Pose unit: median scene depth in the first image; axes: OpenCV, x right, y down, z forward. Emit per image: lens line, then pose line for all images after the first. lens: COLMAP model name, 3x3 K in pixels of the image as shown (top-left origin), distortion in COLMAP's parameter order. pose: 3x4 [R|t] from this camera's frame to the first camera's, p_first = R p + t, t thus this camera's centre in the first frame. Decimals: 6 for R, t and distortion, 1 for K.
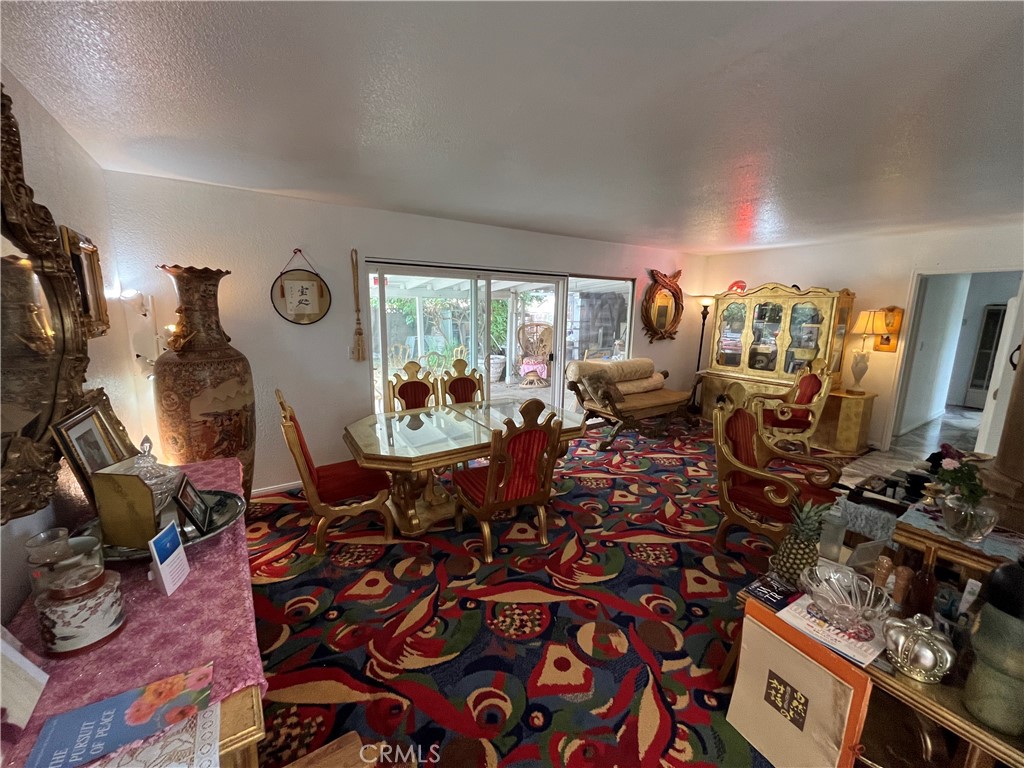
lens RADIAL K [[415.4, 0, 506.8], [0, 415.4, 388.3], [0, 0, 1]] dist [-0.002429, 0.000268]
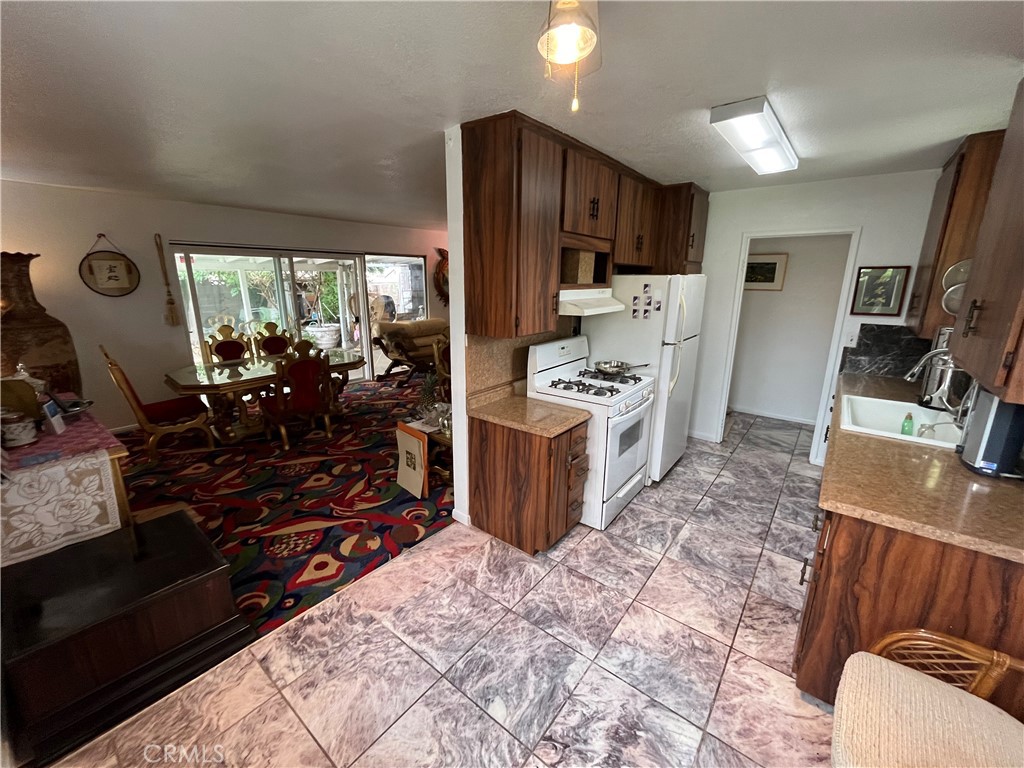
lens RADIAL K [[415.4, 0, 508.0], [0, 415.4, 387.8], [0, 0, 1]] dist [-0.002429, 0.000268]
pose [[0.952346, -0.085857, 0.292687, 0.200542], [0.065362, 0.994720, 0.079116, 0.080480], [-0.297934, -0.056215, 0.952930, -0.454752]]
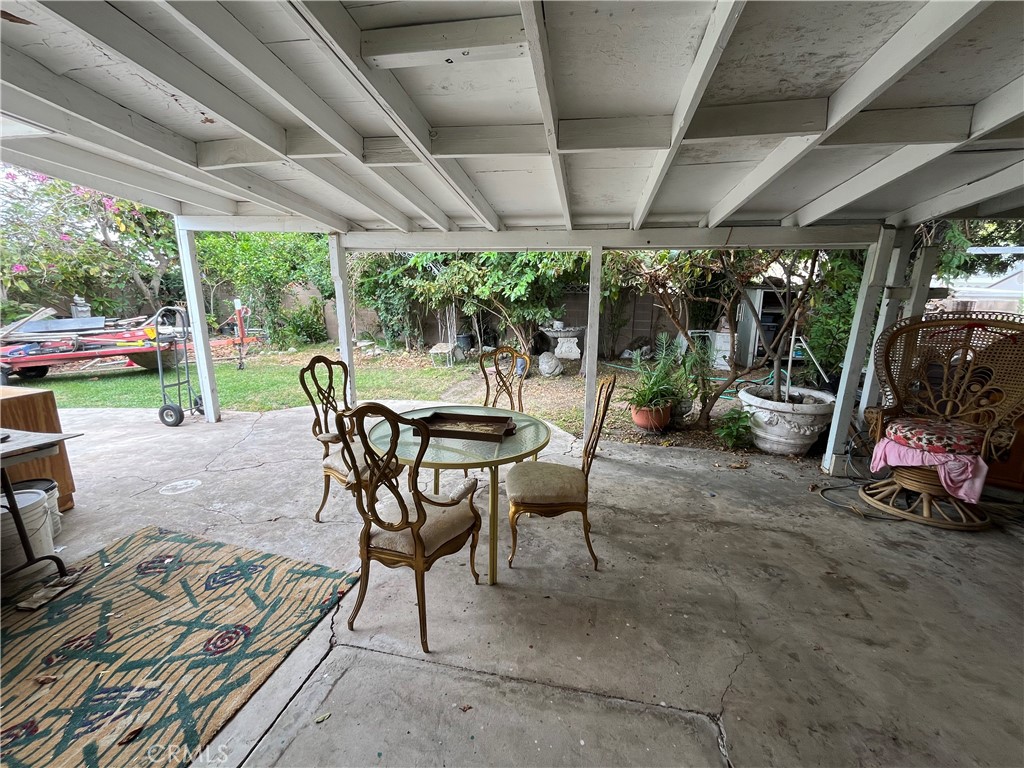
lens RADIAL K [[415.4, 0, 511.5], [0, 415.4, 387.4], [0, 0, 1]] dist [-0.002429, 0.000268]
pose [[0.717759, 0.153005, -0.679273, 0.099062], [-0.136992, 0.987521, 0.077683, -0.189122], [0.682682, 0.037298, 0.729763, 1.233829]]
